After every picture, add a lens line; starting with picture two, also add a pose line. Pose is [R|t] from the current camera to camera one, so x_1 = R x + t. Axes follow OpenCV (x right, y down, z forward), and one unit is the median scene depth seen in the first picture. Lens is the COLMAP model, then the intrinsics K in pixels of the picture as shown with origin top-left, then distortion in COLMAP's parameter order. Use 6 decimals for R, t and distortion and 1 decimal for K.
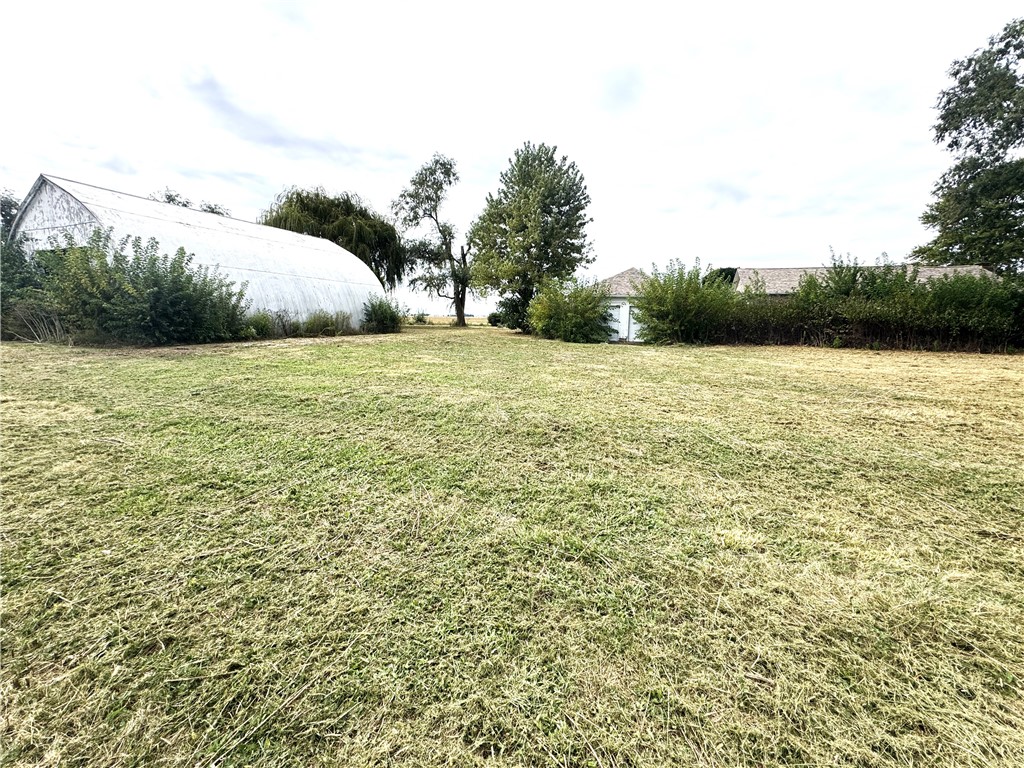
lens RADIAL K [[408.9, 0, 505.2], [0, 408.9, 385.6], [0, 0, 1]] dist [-0.005606, 0.001087]
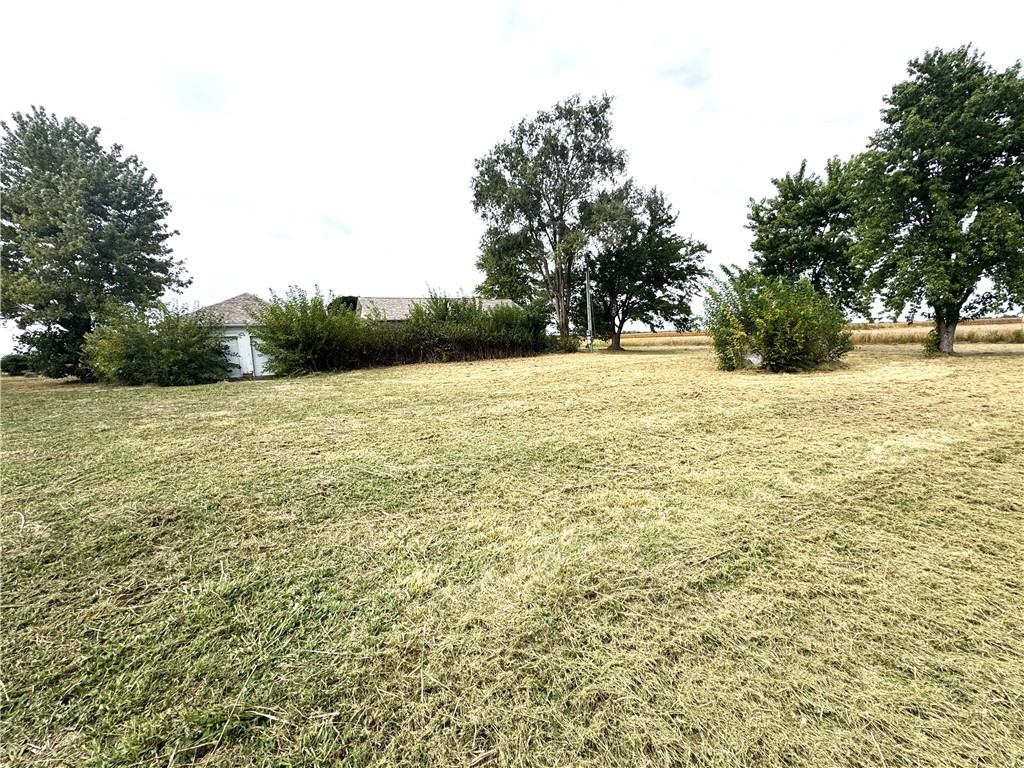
lens RADIAL K [[408.9, 0, 511.9], [0, 408.9, 380.0], [0, 0, 1]] dist [-0.005606, 0.001087]
pose [[0.654289, -0.122466, 0.746263, 0.008521], [0.179479, 0.983753, 0.004081, -0.005405], [-0.734639, 0.131268, 0.665639, 0.020569]]
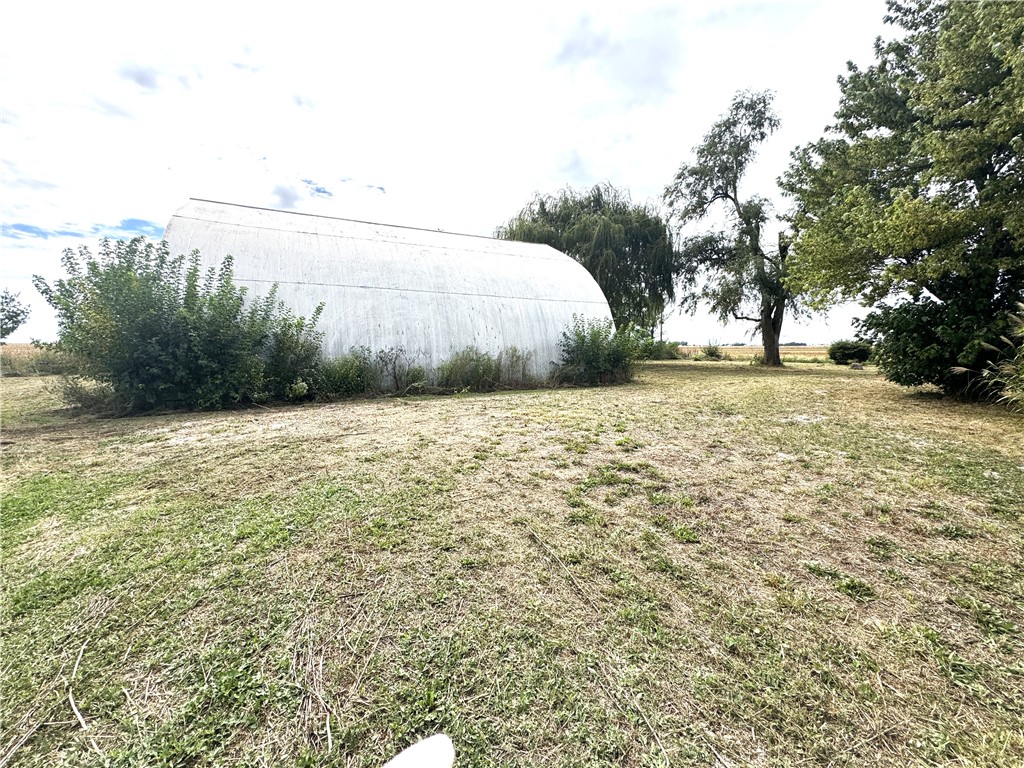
lens RADIAL K [[408.9, 0, 516.5], [0, 408.9, 380.9], [0, 0, 1]] dist [-0.005606, 0.001087]
pose [[0.769762, 0.034830, -0.637380, -0.027526], [-0.089815, 0.994487, -0.054125, -0.104711], [0.631981, 0.098909, 0.768646, 0.560964]]
